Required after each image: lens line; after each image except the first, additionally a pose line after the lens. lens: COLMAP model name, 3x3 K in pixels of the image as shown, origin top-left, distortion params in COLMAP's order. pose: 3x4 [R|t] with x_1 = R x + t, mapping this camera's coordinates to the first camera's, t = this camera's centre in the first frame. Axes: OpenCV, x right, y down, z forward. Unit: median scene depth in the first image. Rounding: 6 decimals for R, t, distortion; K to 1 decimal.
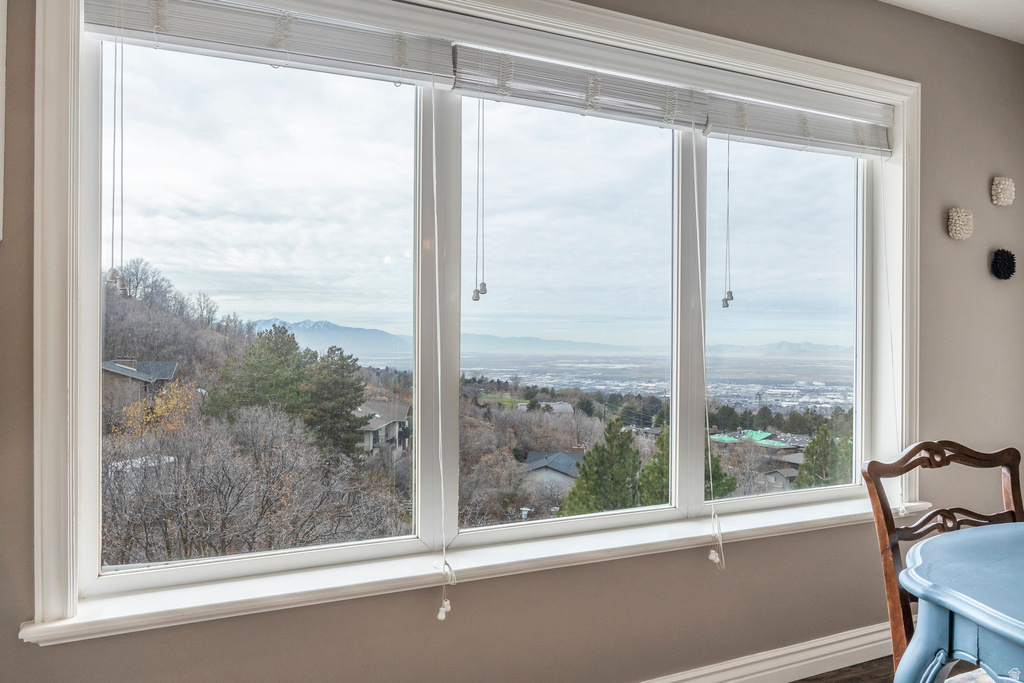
lens RADIAL K [[794.4, 0, 515.1], [0, 794.4, 345.3], [0, 0, 1]] dist [-0.004670, -0.001707]
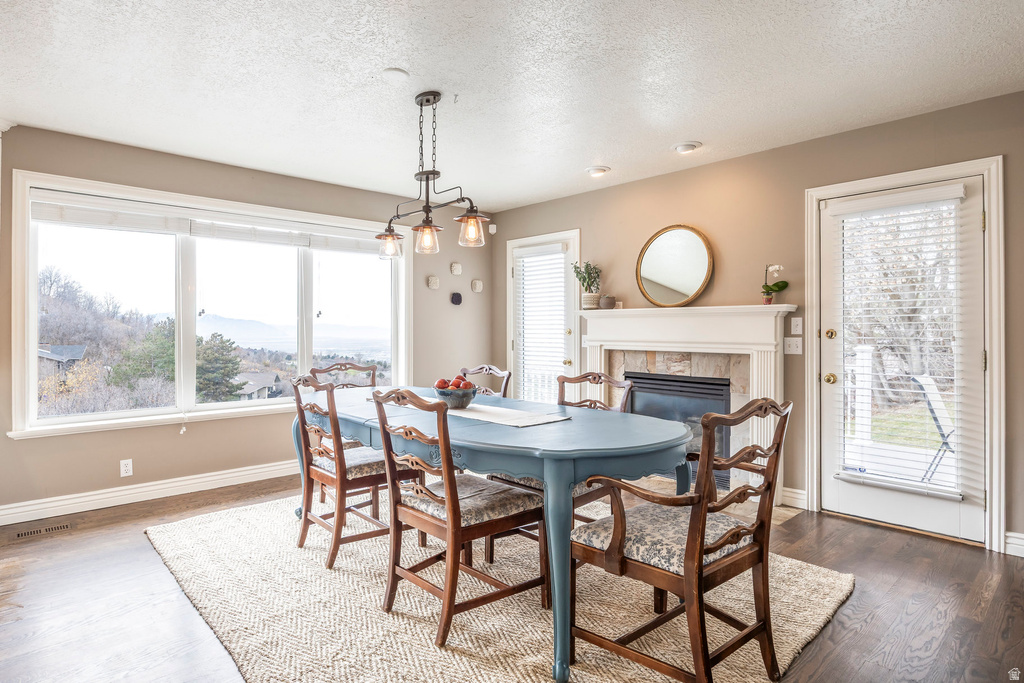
lens RADIAL K [[547.3, 0, 490.7], [0, 547.3, 328.4], [0, 0, 1]] dist [-0.007985, -0.001134]
pose [[0.972456, -0.003996, 0.233052, 0.338441], [0.005195, 0.999976, -0.004532, -0.002033], [-0.233028, 0.005618, 0.972454, -0.718393]]
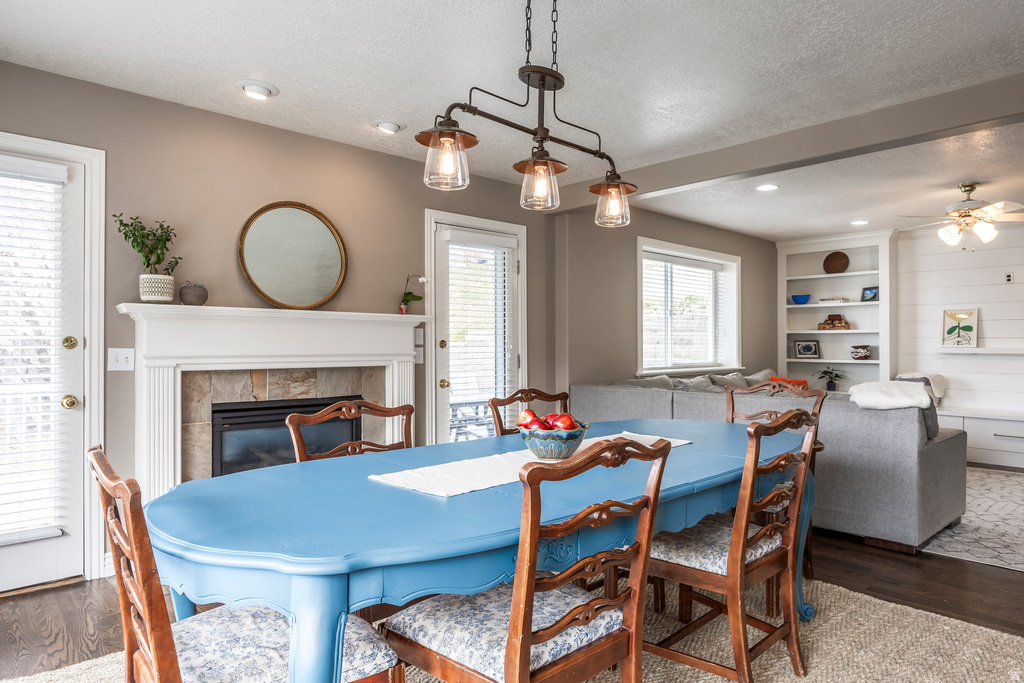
lens RADIAL K [[625.5, 0, 518.7], [0, 625.5, 342.0], [0, 0, 1]] dist [0.001234, -0.001516]
pose [[-0.262628, -0.003868, 0.964889, -0.159081], [0.000366, 0.999991, 0.004109, -0.002552], [-0.964897, 0.001432, -0.262624, 0.413419]]
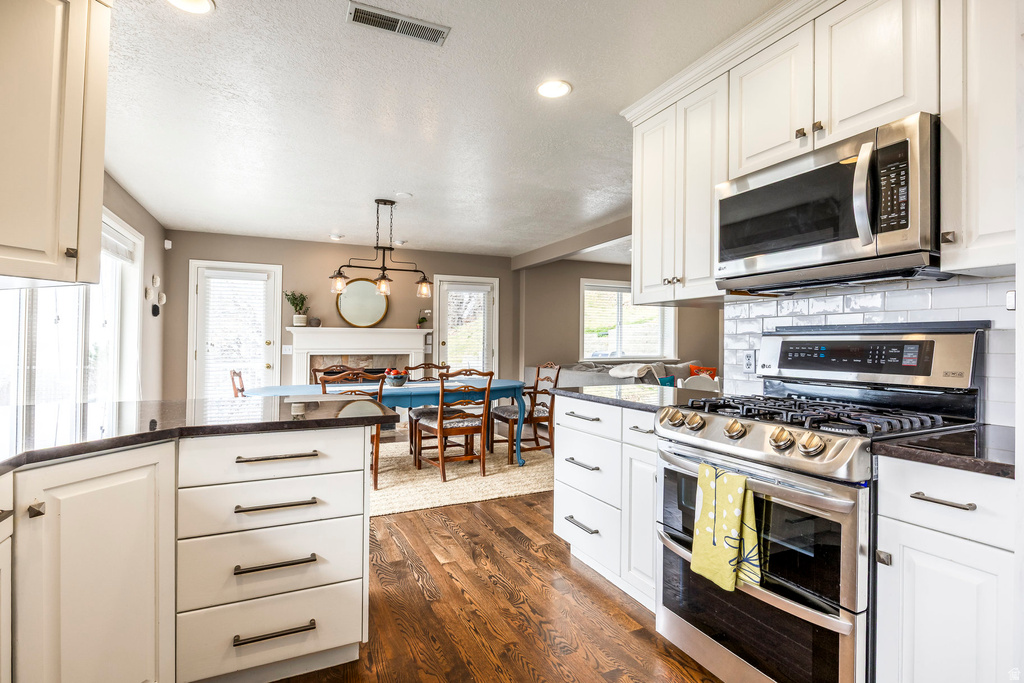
lens RADIAL K [[521.3, 0, 529.3], [0, 521.3, 324.9], [0, 0, 1]] dist [-0.031993, -0.000014]
pose [[0.024646, 0.028198, 0.999298, -1.028425], [0.002836, 0.999596, -0.028276, -0.007584], [-0.999692, 0.003531, 0.024556, -0.233002]]
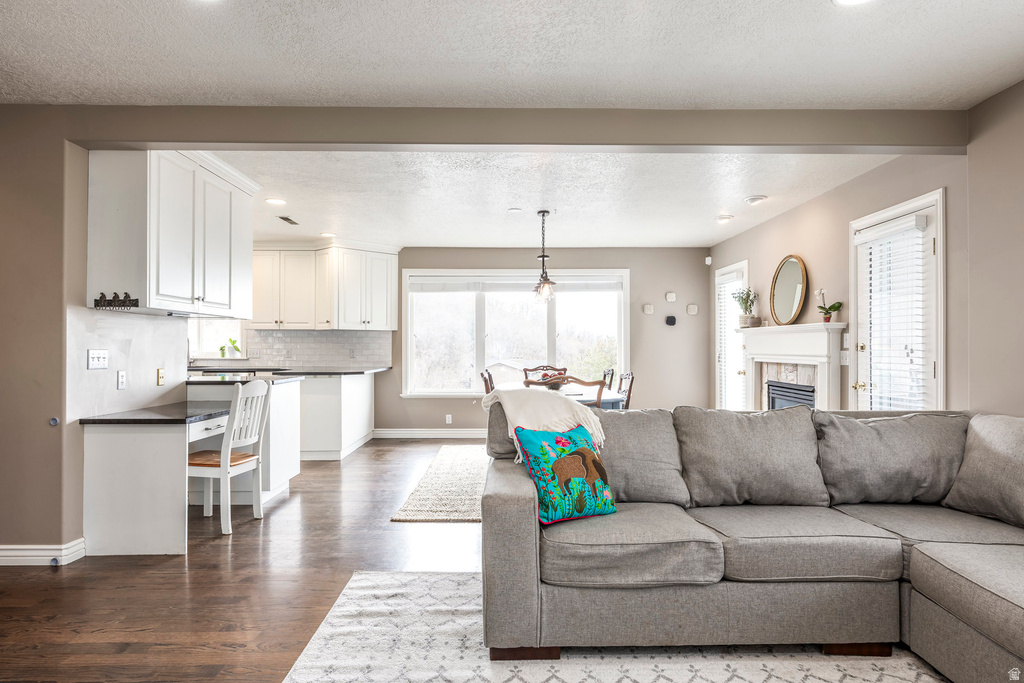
lens RADIAL K [[585.7, 0, 512.0], [0, 585.7, 341.5], [0, 0, 1]] dist [-0.002361, -0.000383]
pose [[0.887341, -0.010663, -0.460990, 1.177578], [0.004323, 0.999881, -0.014807, 0.010763], [0.461093, 0.011146, 0.887282, -1.388854]]
